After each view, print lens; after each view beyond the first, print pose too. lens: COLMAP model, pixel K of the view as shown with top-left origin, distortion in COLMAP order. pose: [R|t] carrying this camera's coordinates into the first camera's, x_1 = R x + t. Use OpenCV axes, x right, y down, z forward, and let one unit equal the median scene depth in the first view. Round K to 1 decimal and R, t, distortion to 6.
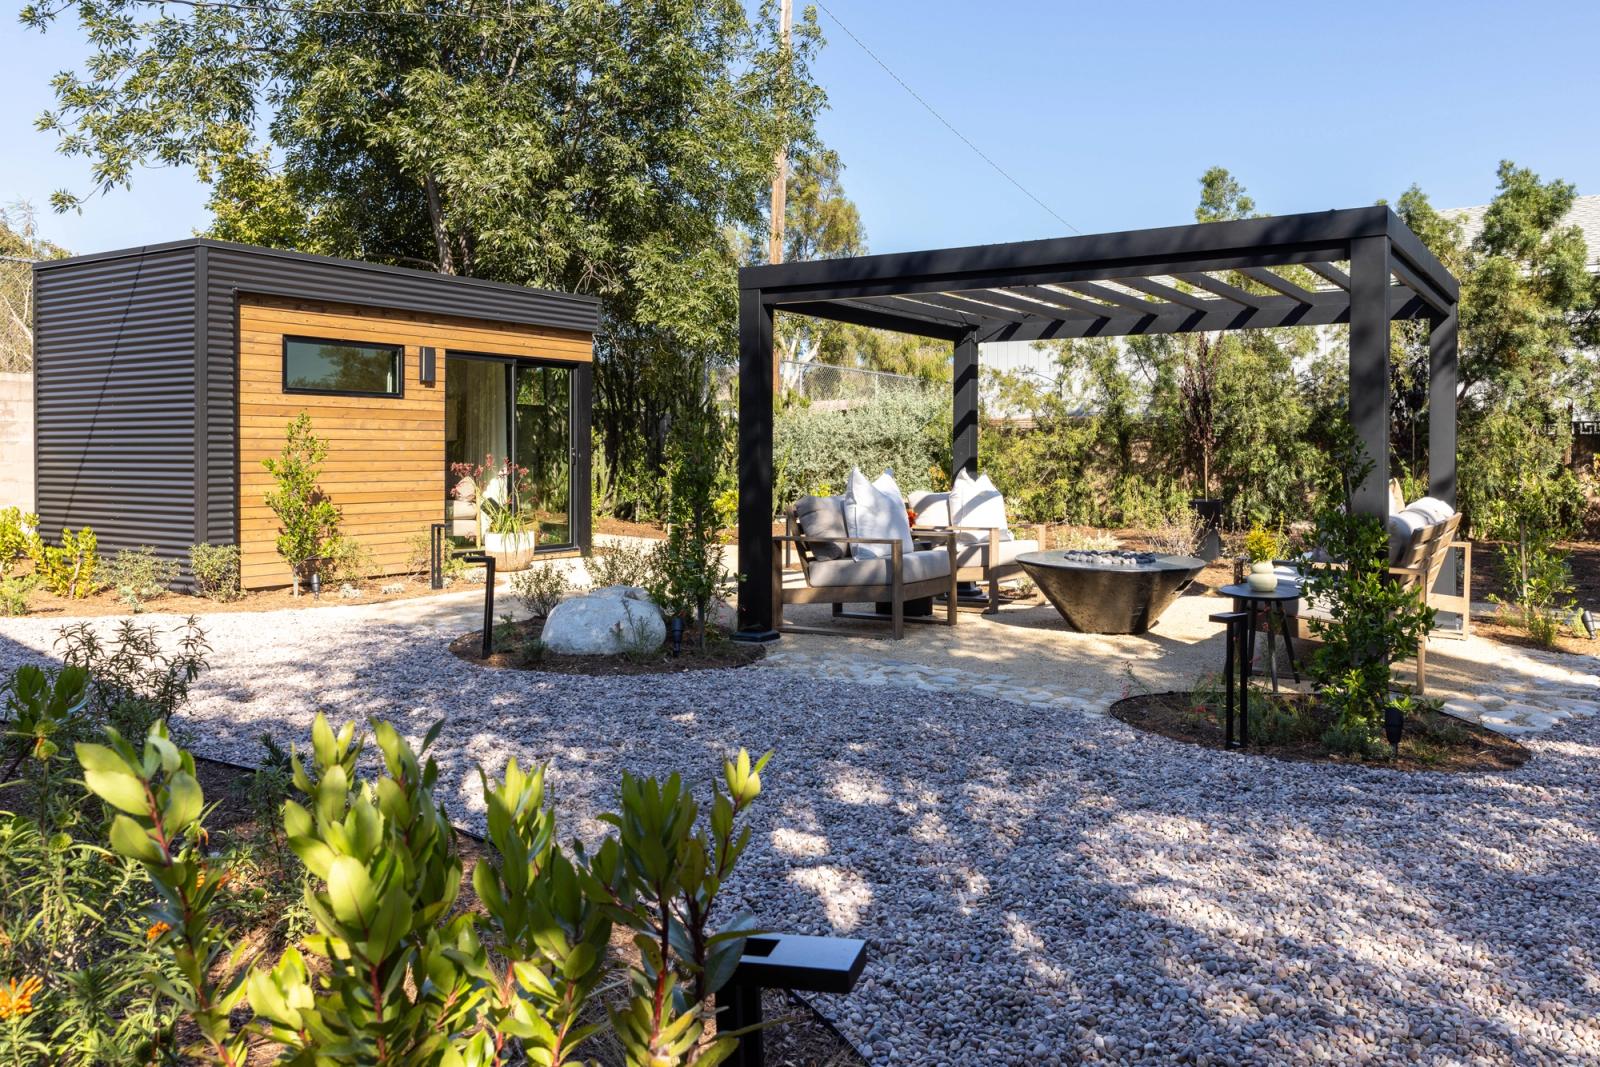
lens RADIAL K [[1221.4, 0, 800.0], [0, 1221.4, 533.5], [0, 0, 1]] dist [0.004327, 0.001057]
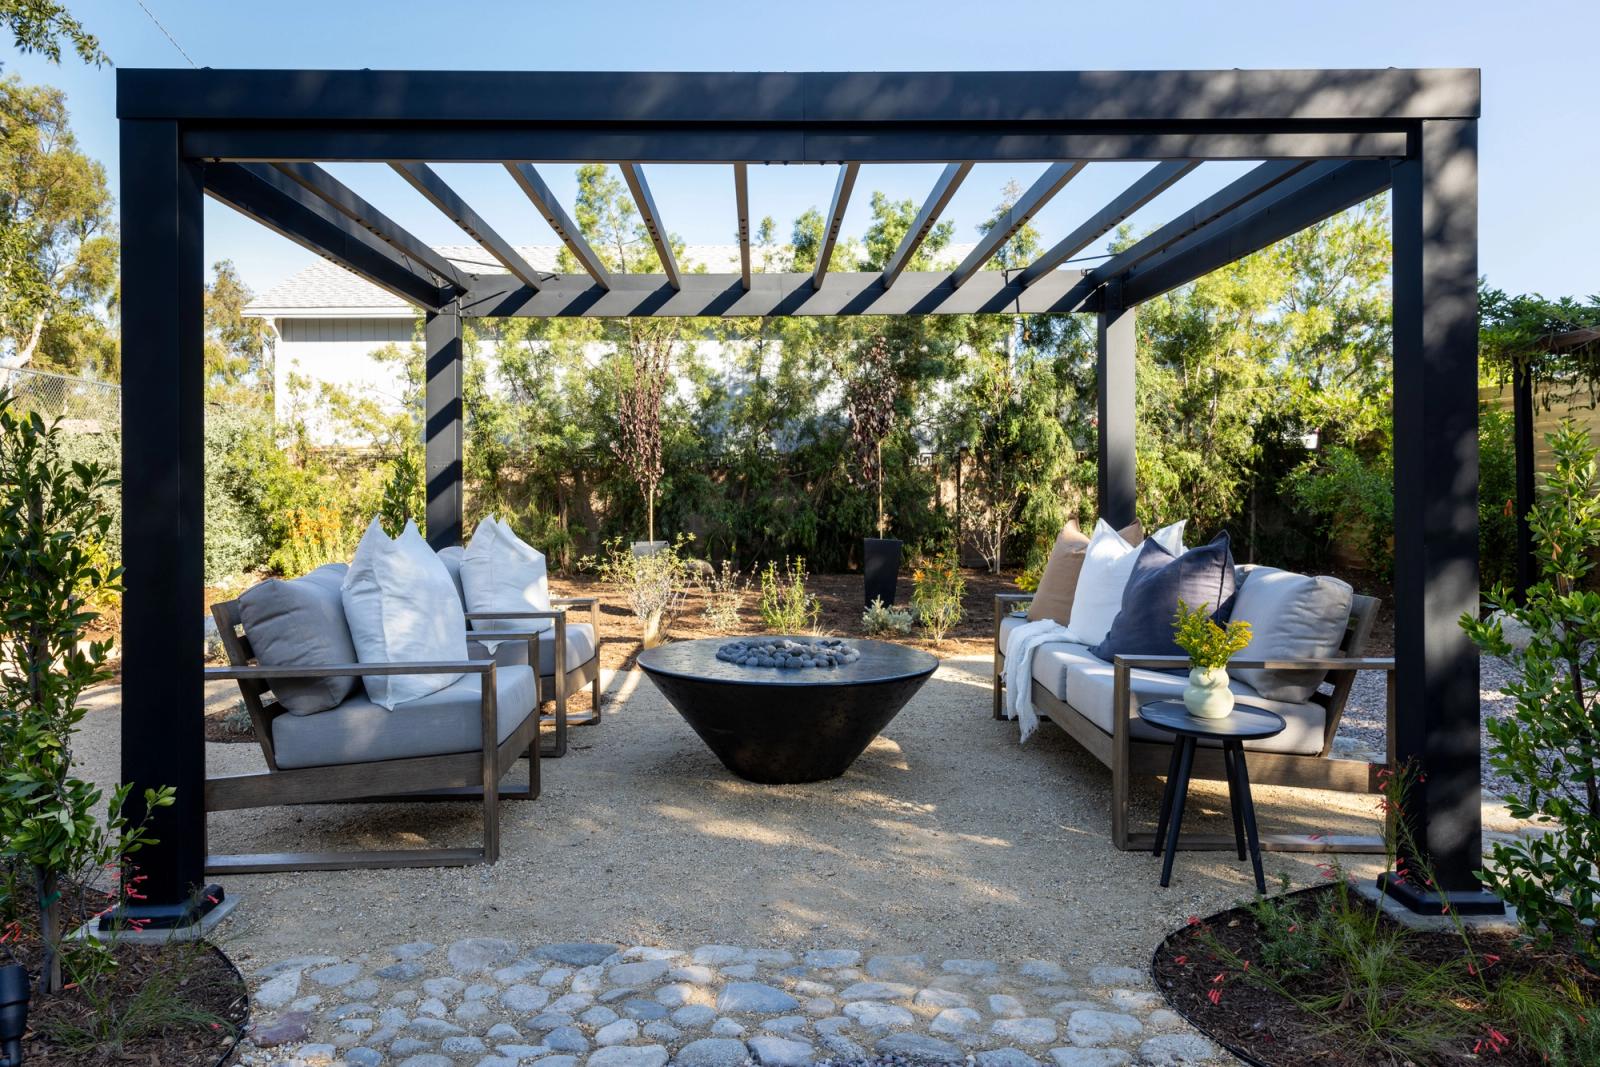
lens RADIAL K [[1221.4, 0, 800.0], [0, 1221.4, 533.5], [0, 0, 1]] dist [0.004327, 0.001057]
pose [[0.827139, -0.026384, 0.561378, -0.032686], [0.041411, 0.999043, -0.014061, -0.012062], [-0.560470, 0.034878, 0.827440, 0.171329]]
